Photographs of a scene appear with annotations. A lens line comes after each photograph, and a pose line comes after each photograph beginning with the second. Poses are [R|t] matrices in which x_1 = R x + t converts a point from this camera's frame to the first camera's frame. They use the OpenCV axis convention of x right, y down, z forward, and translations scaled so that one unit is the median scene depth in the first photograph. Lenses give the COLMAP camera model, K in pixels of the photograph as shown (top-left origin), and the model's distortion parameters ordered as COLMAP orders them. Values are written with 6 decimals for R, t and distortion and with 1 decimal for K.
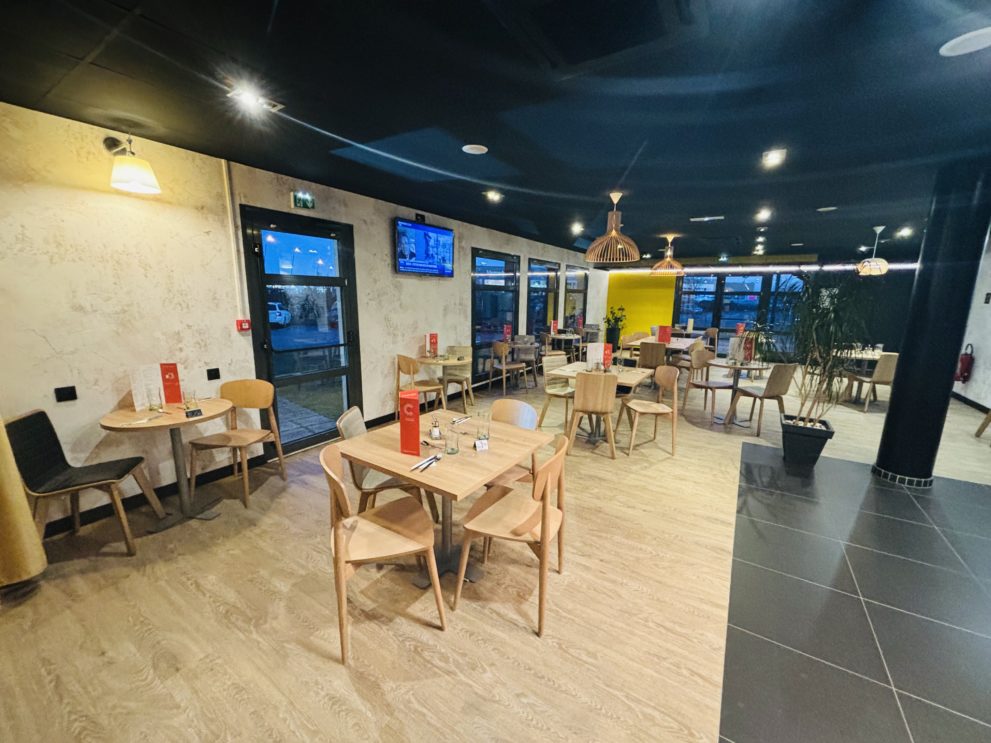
lens RADIAL K [[404.9, 0, 495.5], [0, 404.9, 371.5], [0, 0, 1]] dist [0.022756, -0.000113]
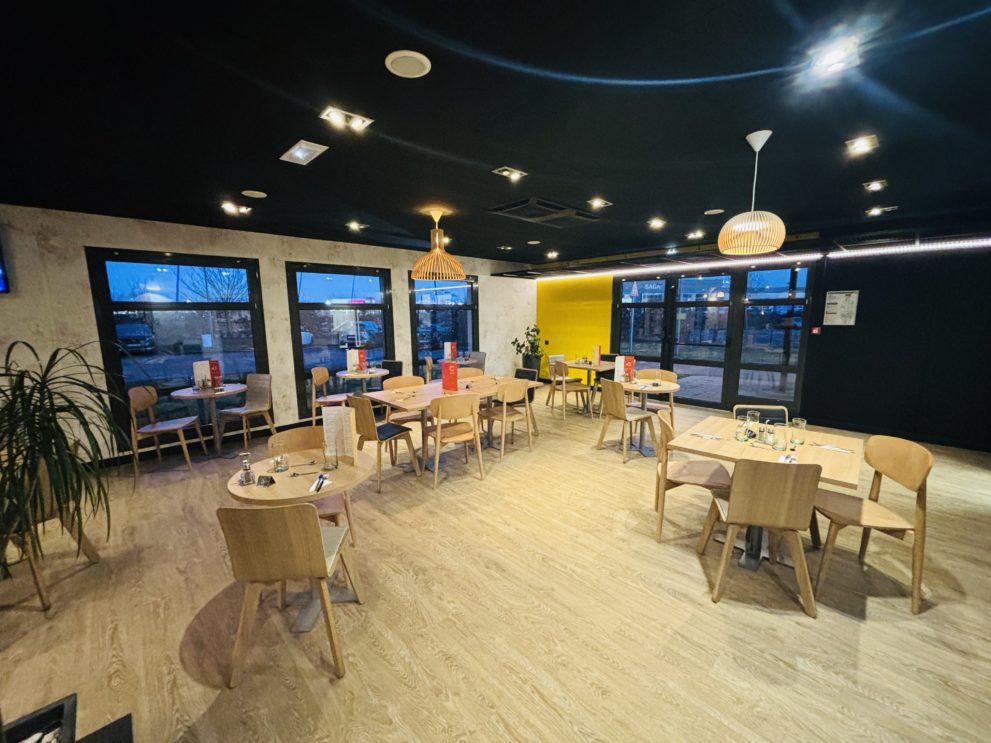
lens RADIAL K [[404.9, 0, 495.5], [0, 404.9, 371.5], [0, 0, 1]] dist [0.022756, -0.000113]
pose [[0.970876, 0.001132, -0.239580, 0.657784], [-0.013887, 0.998573, -0.051558, -0.065916], [0.239180, 0.053384, 0.969507, 0.445489]]
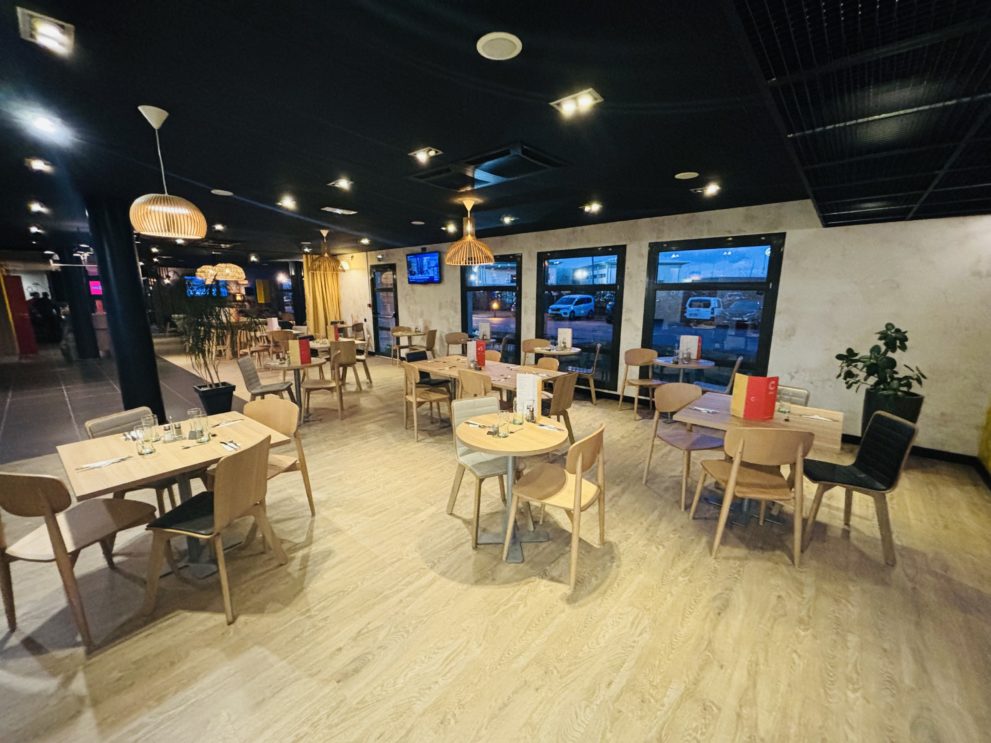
lens RADIAL K [[404.9, 0, 495.5], [0, 404.9, 371.5], [0, 0, 1]] dist [0.022756, -0.000113]
pose [[-0.149875, 0.166734, -0.974545, 1.104818], [-0.196418, 0.961010, 0.194626, -0.204806], [0.968998, 0.220587, -0.111282, 1.170524]]
